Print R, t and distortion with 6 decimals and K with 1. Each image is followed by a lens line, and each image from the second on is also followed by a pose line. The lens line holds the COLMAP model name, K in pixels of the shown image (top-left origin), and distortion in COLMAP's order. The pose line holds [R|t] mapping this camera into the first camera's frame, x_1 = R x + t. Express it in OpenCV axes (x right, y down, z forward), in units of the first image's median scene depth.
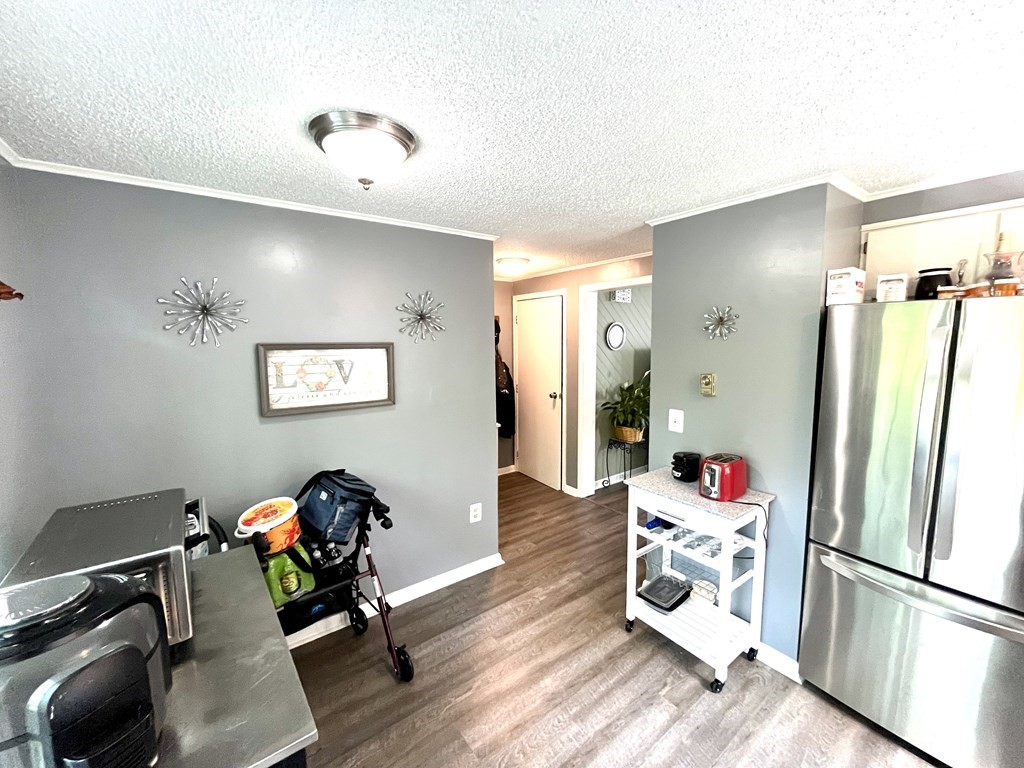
lens RADIAL K [[411.9, 0, 514.4], [0, 411.9, 384.9], [0, 0, 1]] dist [-0.004496, 0.000337]
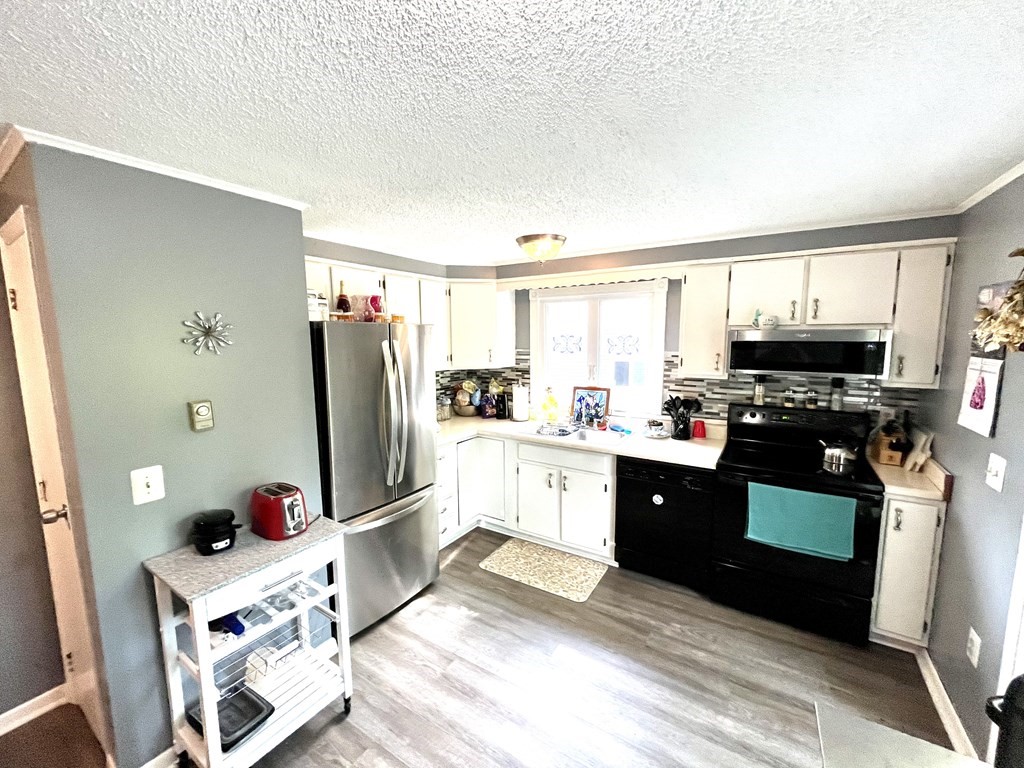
lens RADIAL K [[411.9, 0, 514.3], [0, 411.9, 384.3], [0, 0, 1]] dist [-0.004496, 0.000337]
pose [[-0.352795, -0.094234, 0.930943, -0.483441], [0.119993, 0.982145, 0.144890, -0.112365], [-0.927975, 0.162823, -0.335189, 0.832438]]
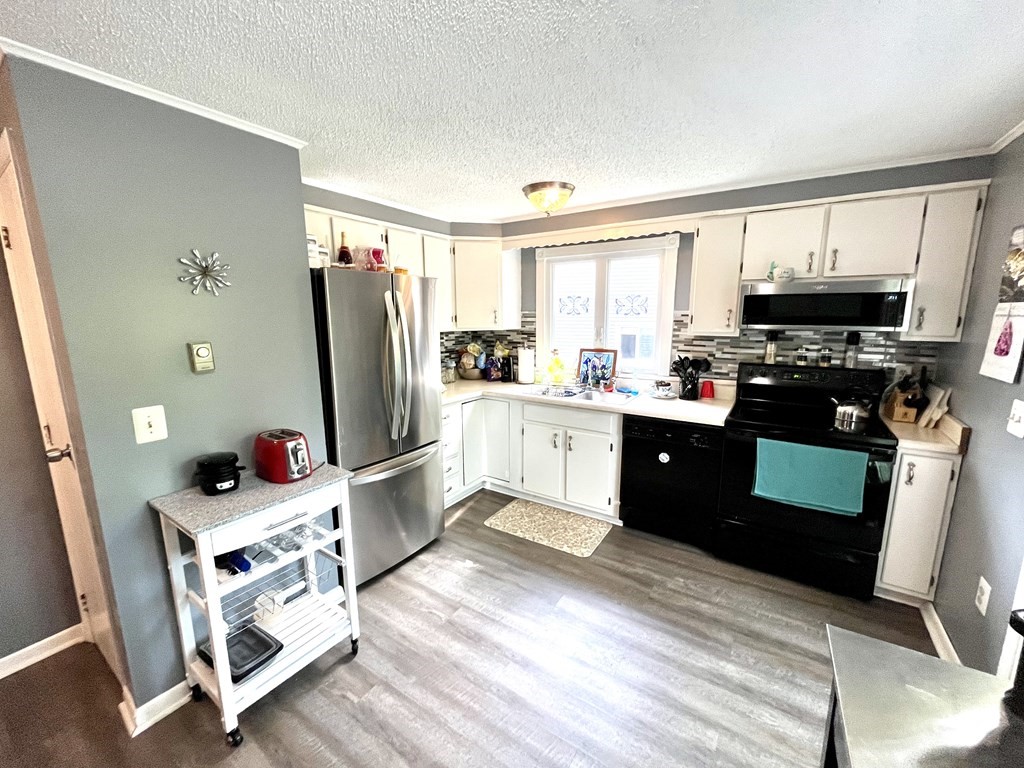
lens RADIAL K [[411.9, 0, 514.0], [0, 411.9, 384.0], [0, 0, 1]] dist [-0.004496, 0.000337]
pose [[-0.339936, -0.146318, 0.928997, -0.469991], [0.118304, 0.973323, 0.196589, -0.038251], [-0.932978, 0.176731, -0.313557, 0.837551]]
